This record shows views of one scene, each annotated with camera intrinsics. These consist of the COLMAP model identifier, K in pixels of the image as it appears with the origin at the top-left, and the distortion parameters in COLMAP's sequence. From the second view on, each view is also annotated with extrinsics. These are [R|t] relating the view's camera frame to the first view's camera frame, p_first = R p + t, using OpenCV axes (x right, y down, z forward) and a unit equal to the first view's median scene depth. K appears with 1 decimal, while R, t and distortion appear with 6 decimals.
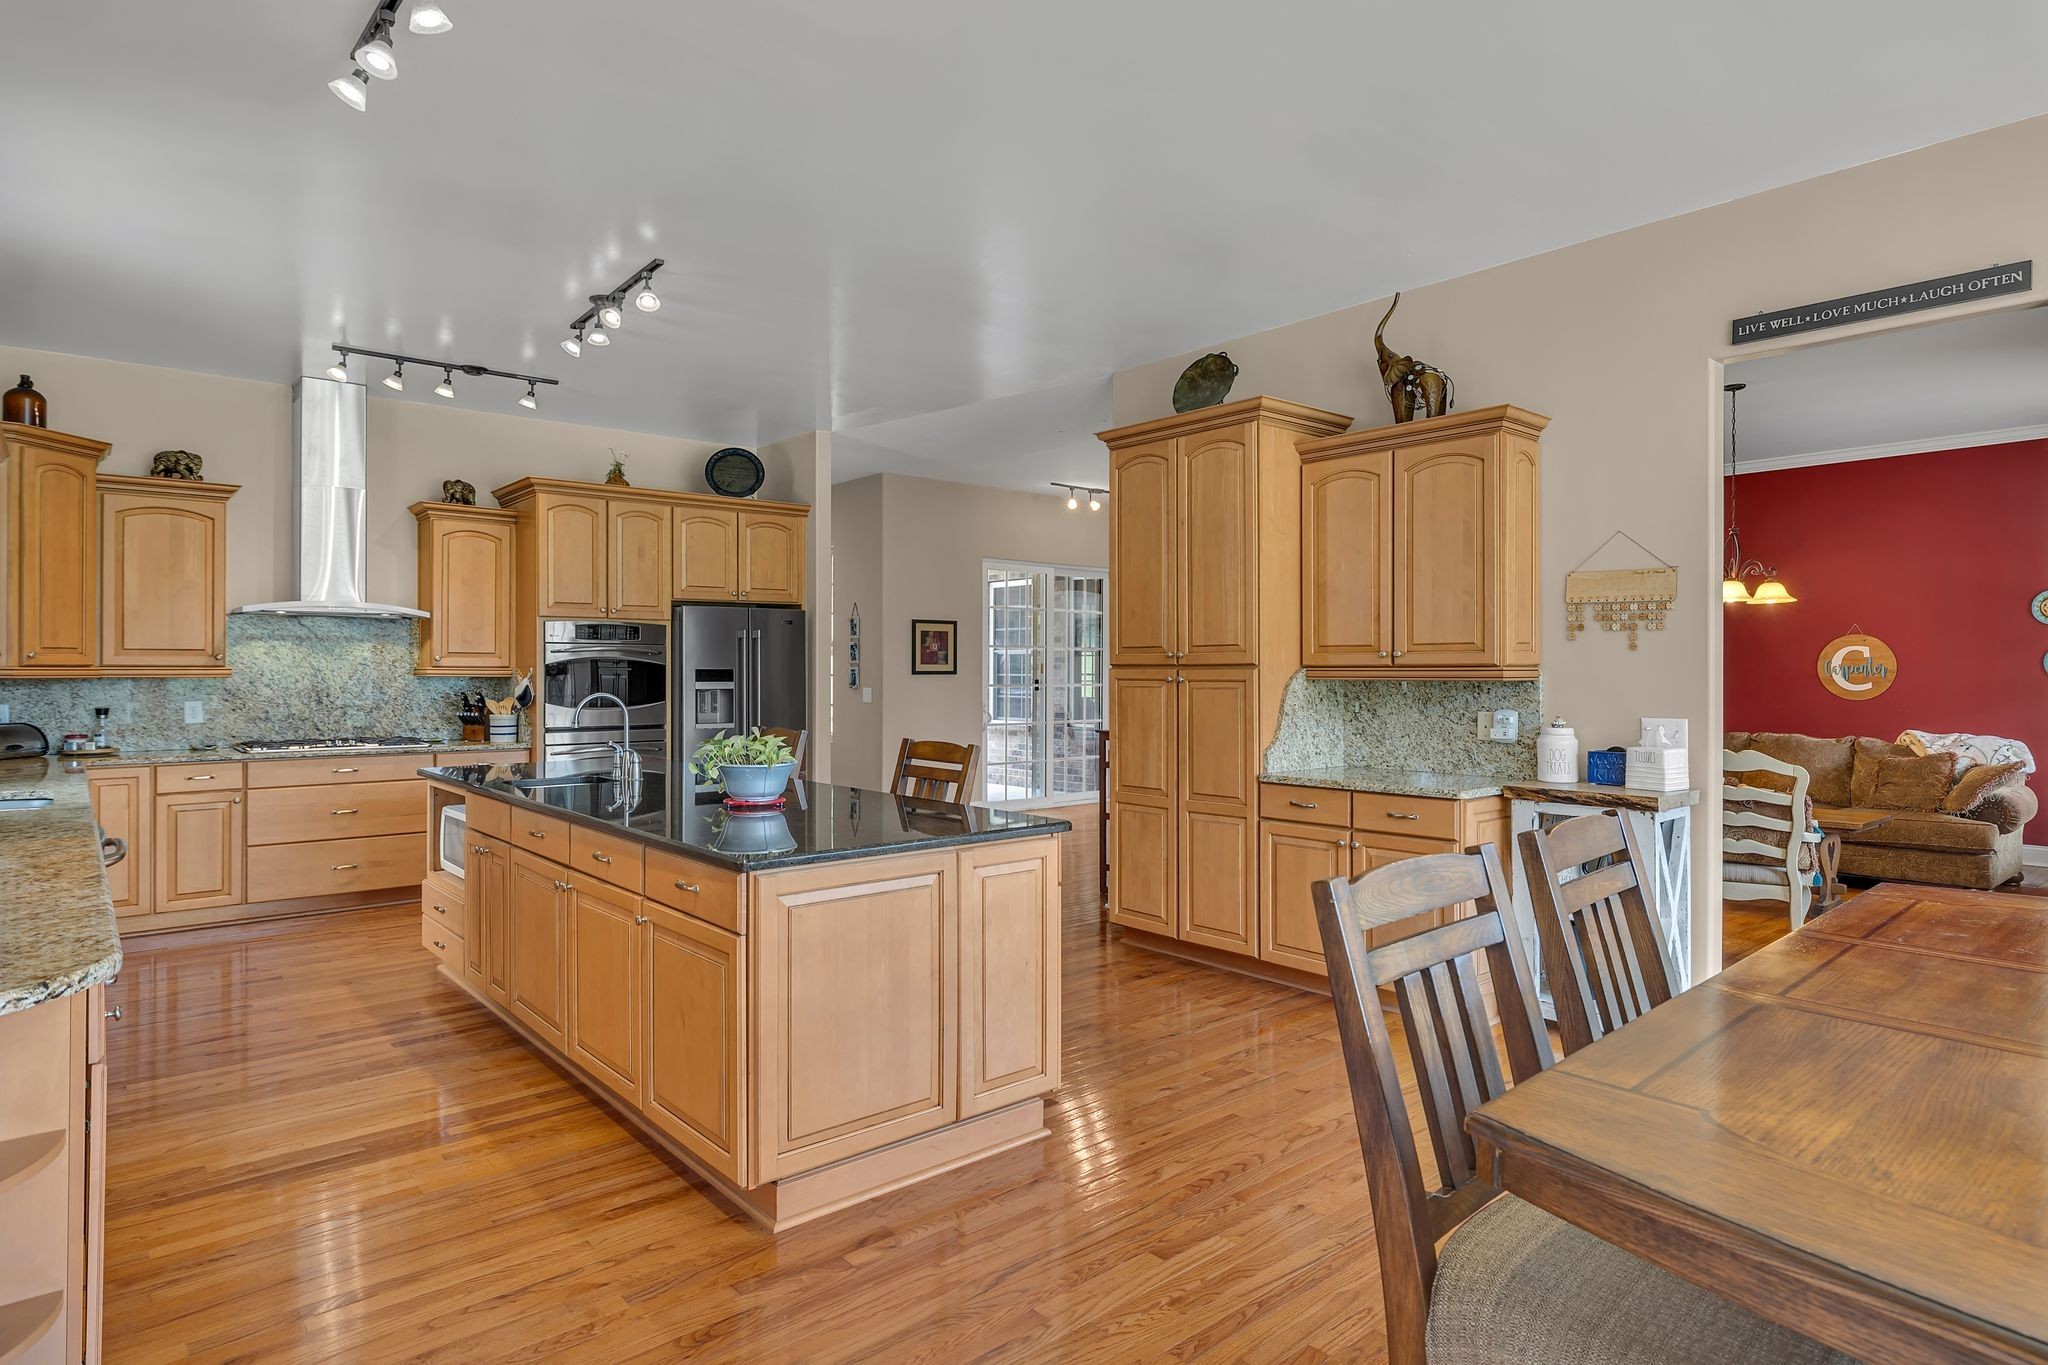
lens RADIAL K [[1039.6, 0, 1024.0], [0, 1039.6, 682.5], [0, 0, 1]] dist [0.001998, -0.000025]
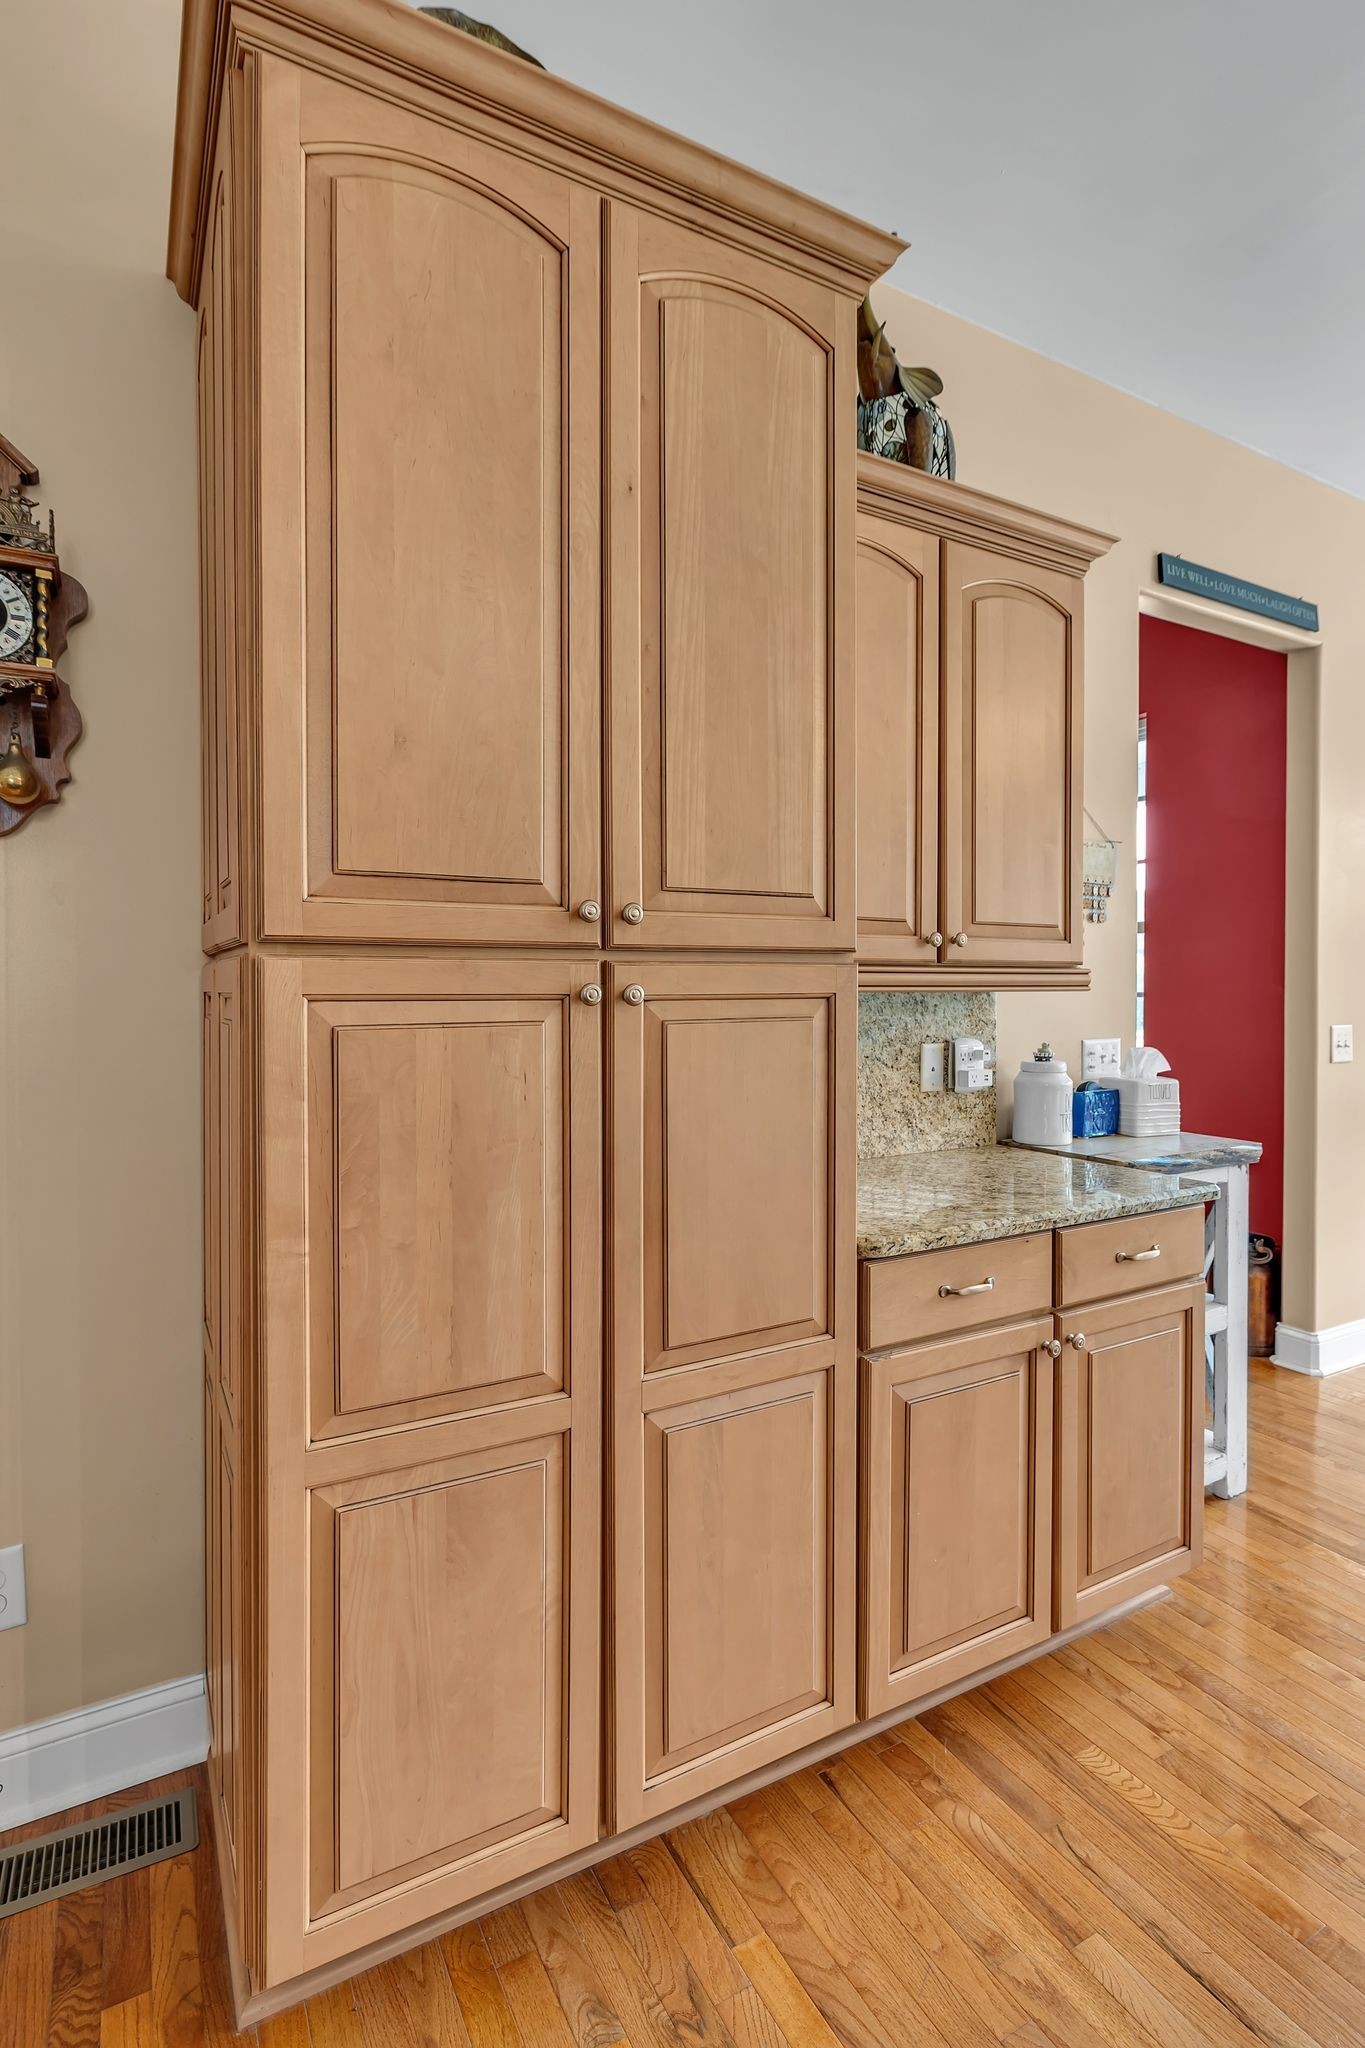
lens RADIAL K [[1039.6, 0, 686.1], [0, 1039.6, 991.9], [0, 0, 1]] dist [0.001998, -0.000025]
pose [[0.167452, -0.007743, 0.985850, -0.119360], [0.007855, 0.999948, 0.006519, -0.004736], [-0.985849, 0.006652, 0.167504, 0.745290]]
